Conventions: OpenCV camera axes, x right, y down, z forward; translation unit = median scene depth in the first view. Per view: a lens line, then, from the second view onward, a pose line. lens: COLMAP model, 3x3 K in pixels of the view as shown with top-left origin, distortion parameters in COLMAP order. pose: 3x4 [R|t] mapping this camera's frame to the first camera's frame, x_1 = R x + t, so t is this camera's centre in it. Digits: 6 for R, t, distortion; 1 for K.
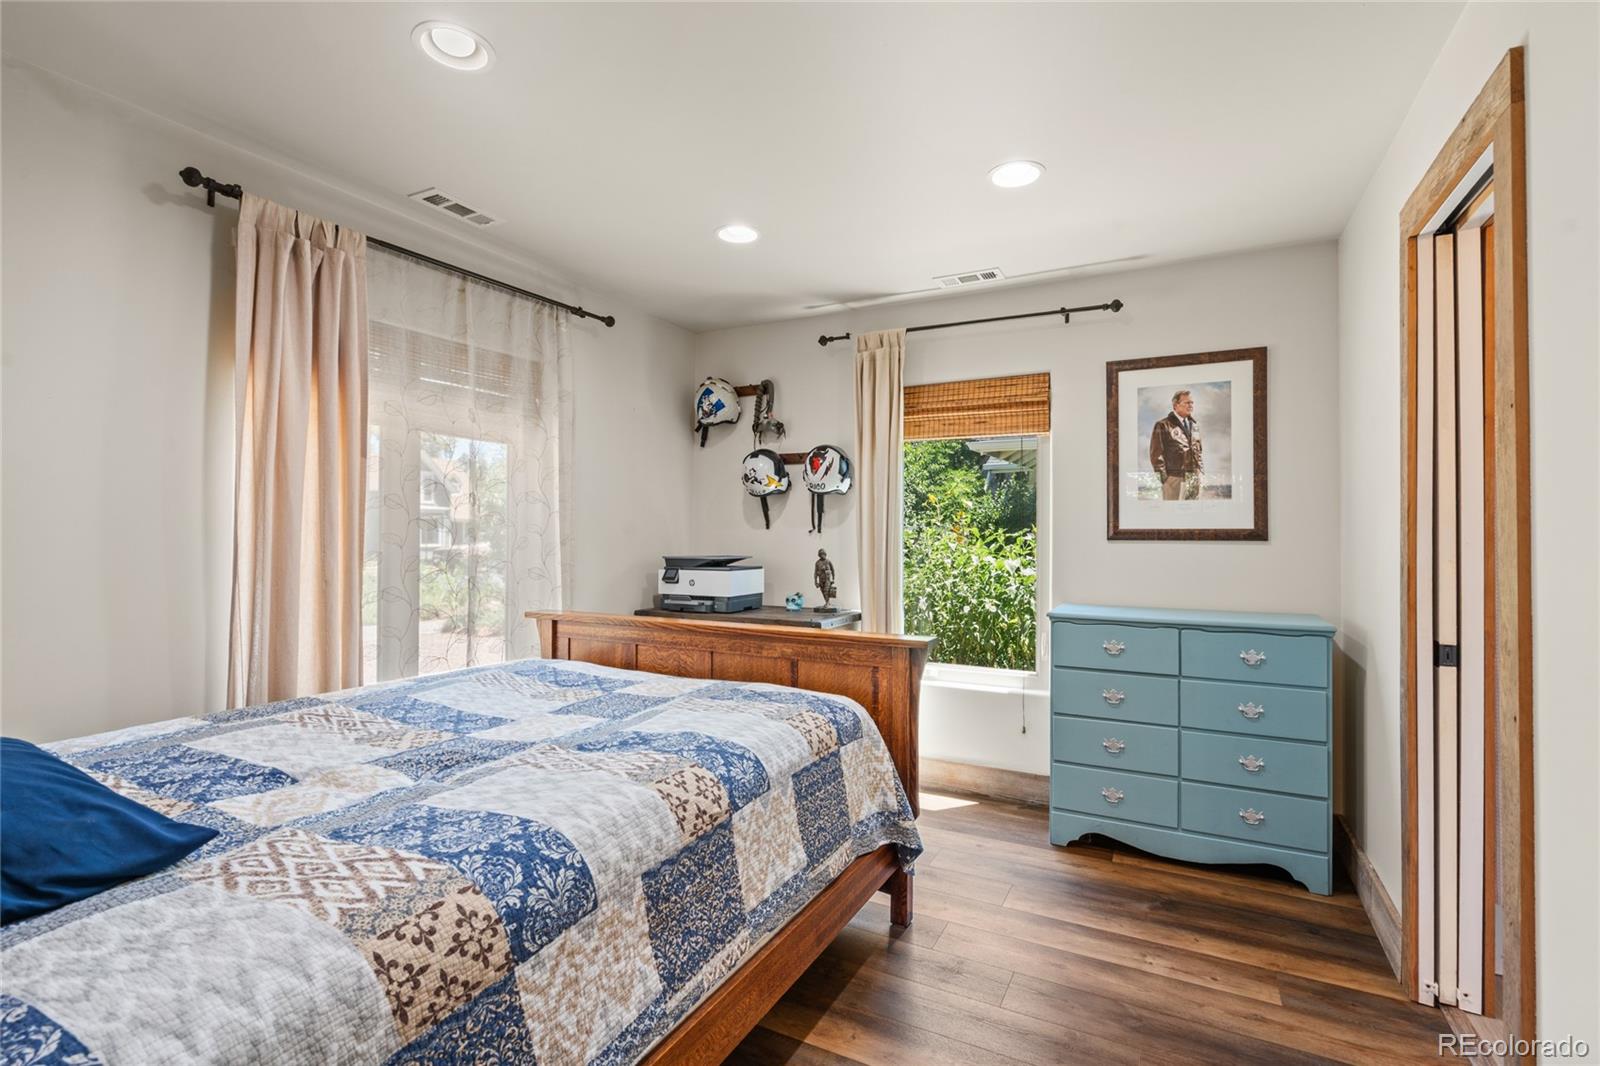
lens RADIAL K [[738.3, 0, 796.8], [0, 738.3, 511.8], [0, 0, 1]] dist [-0.000866, 0.000075]
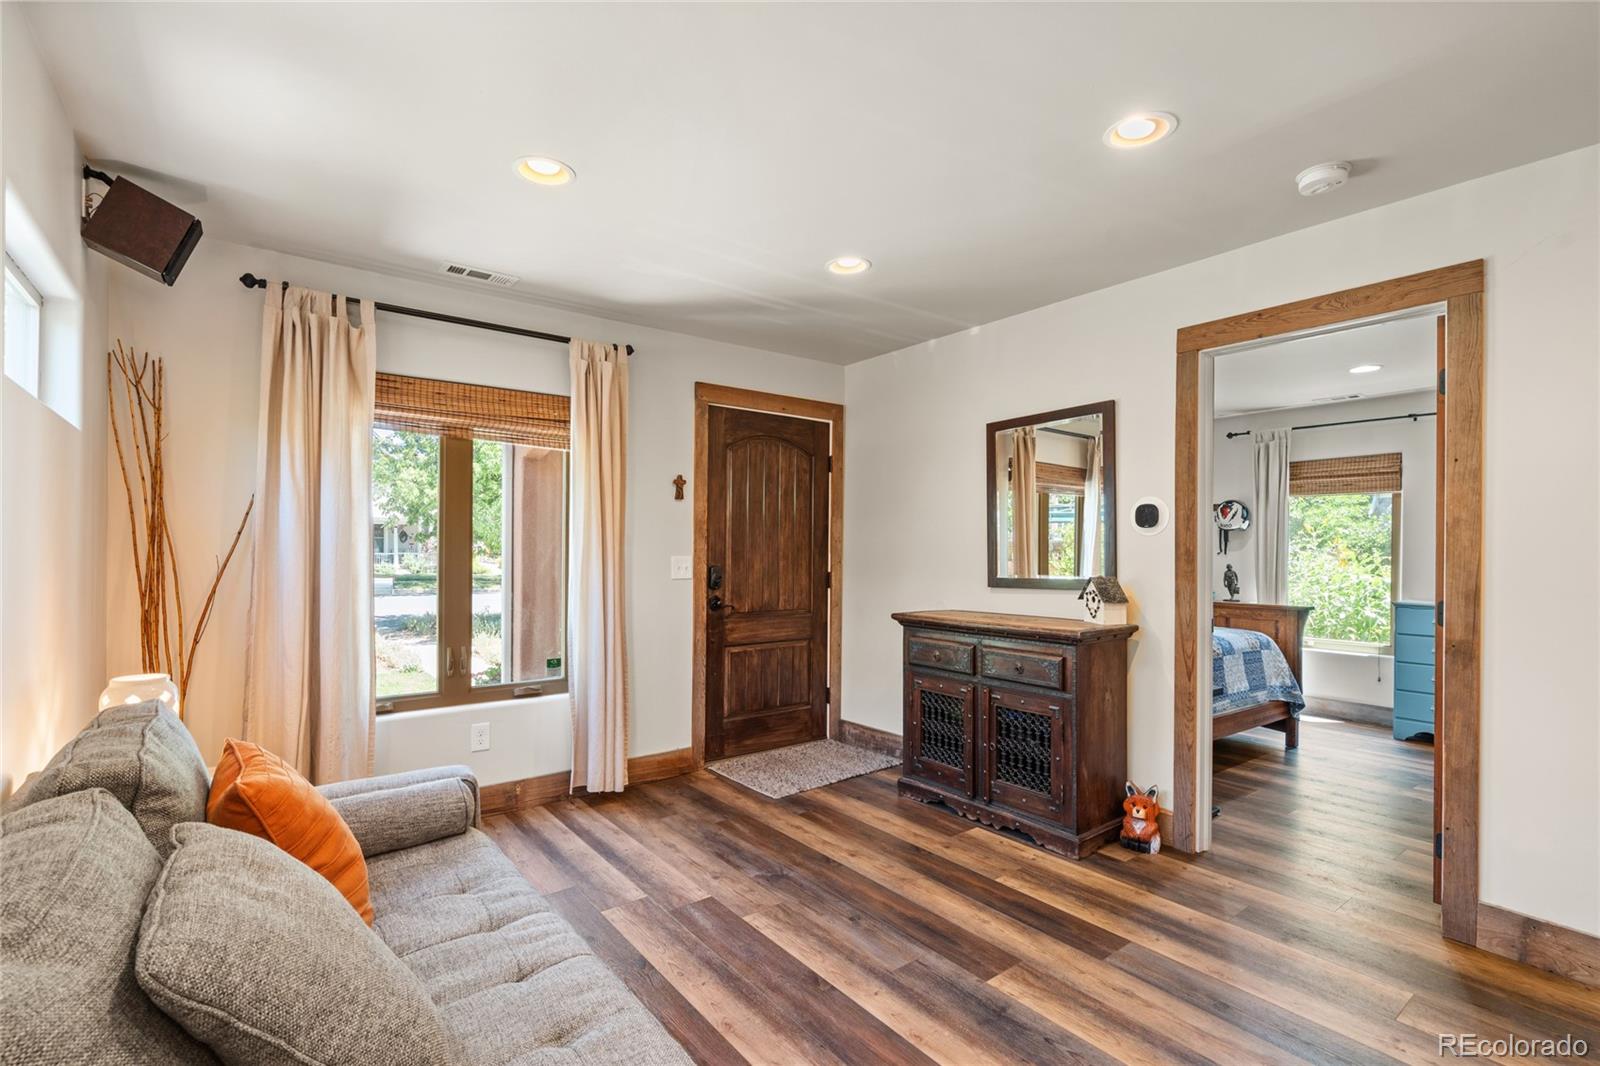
lens RADIAL K [[724.8, 0, 801.1], [0, 724.8, 542.7], [0, 0, 1]] dist [0.004326, 0.000446]
pose [[0.909991, 0.002014, -0.414623, -0.165535], [0.003470, 0.999916, 0.012472, -0.020559], [0.414613, -0.012788, 0.909908, -0.873773]]
